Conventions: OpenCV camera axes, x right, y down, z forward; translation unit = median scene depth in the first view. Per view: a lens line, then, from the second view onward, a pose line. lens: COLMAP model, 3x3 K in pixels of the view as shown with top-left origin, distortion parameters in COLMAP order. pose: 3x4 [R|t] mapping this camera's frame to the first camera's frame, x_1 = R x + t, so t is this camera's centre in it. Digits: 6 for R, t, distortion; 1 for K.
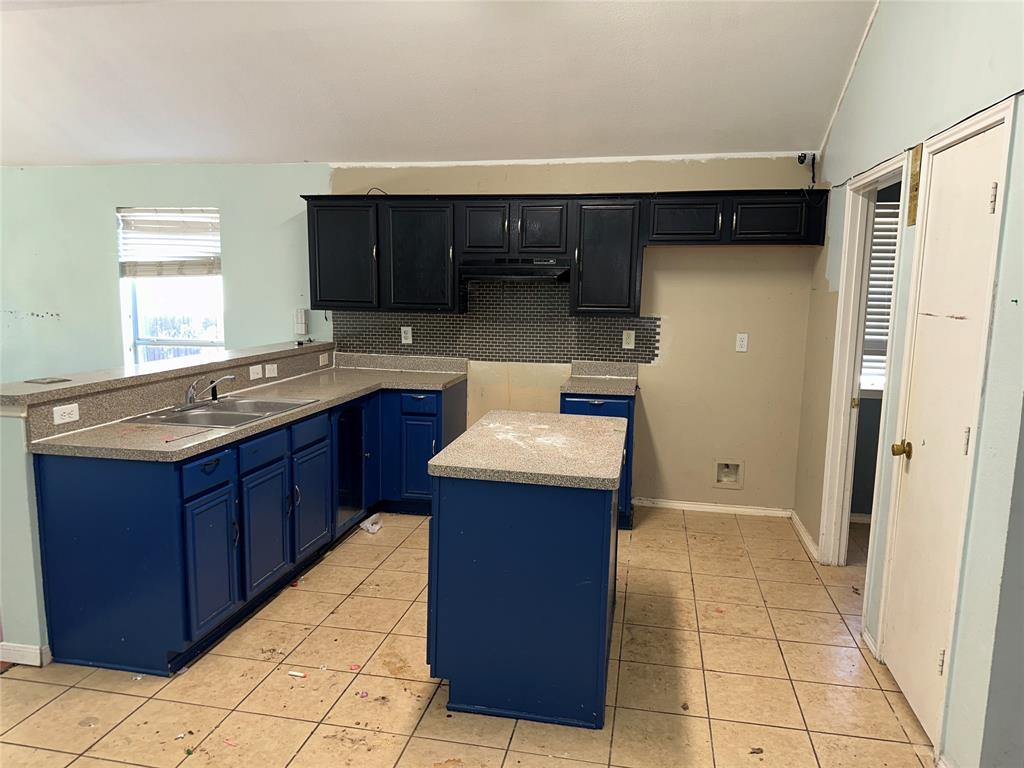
lens RADIAL K [[724.1, 0, 511.0], [0, 724.1, 389.3], [0, 0, 1]] dist [0.014134, -0.001282]
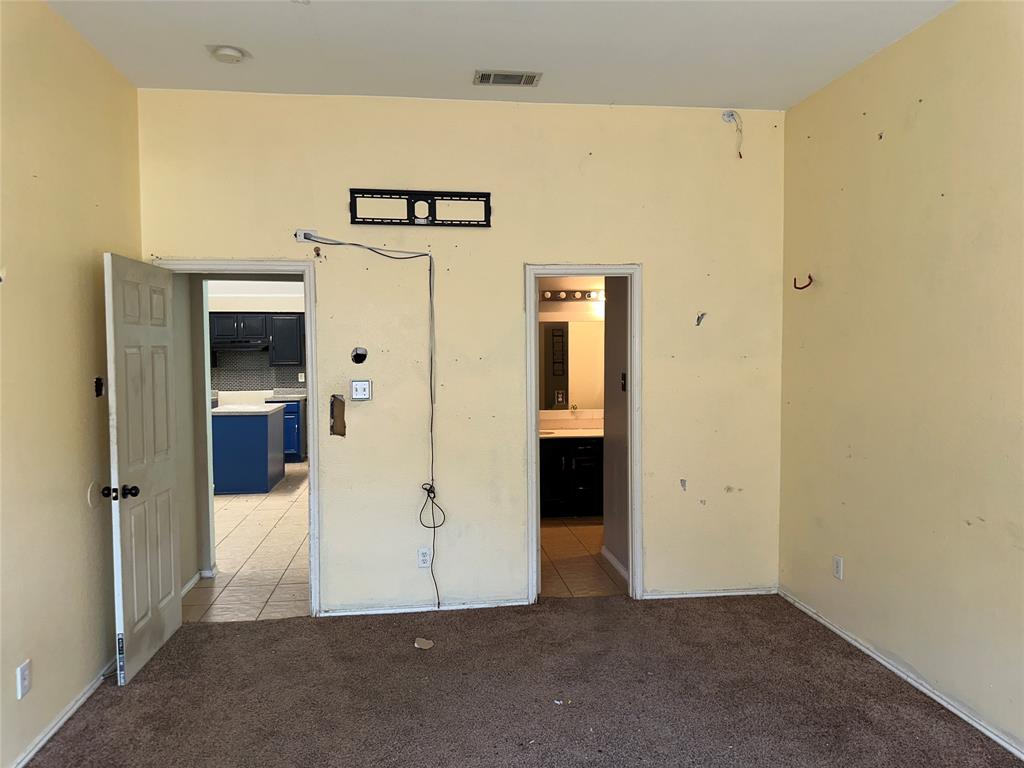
lens RADIAL K [[724.1, 0, 515.1], [0, 724.1, 381.0], [0, 0, 1]] dist [0.014134, -0.001282]
pose [[0.942066, -0.035480, 0.333546, 0.047209], [0.069378, 0.993498, -0.090270, 0.177092], [-0.328174, 0.108181, 0.938402, -1.193498]]
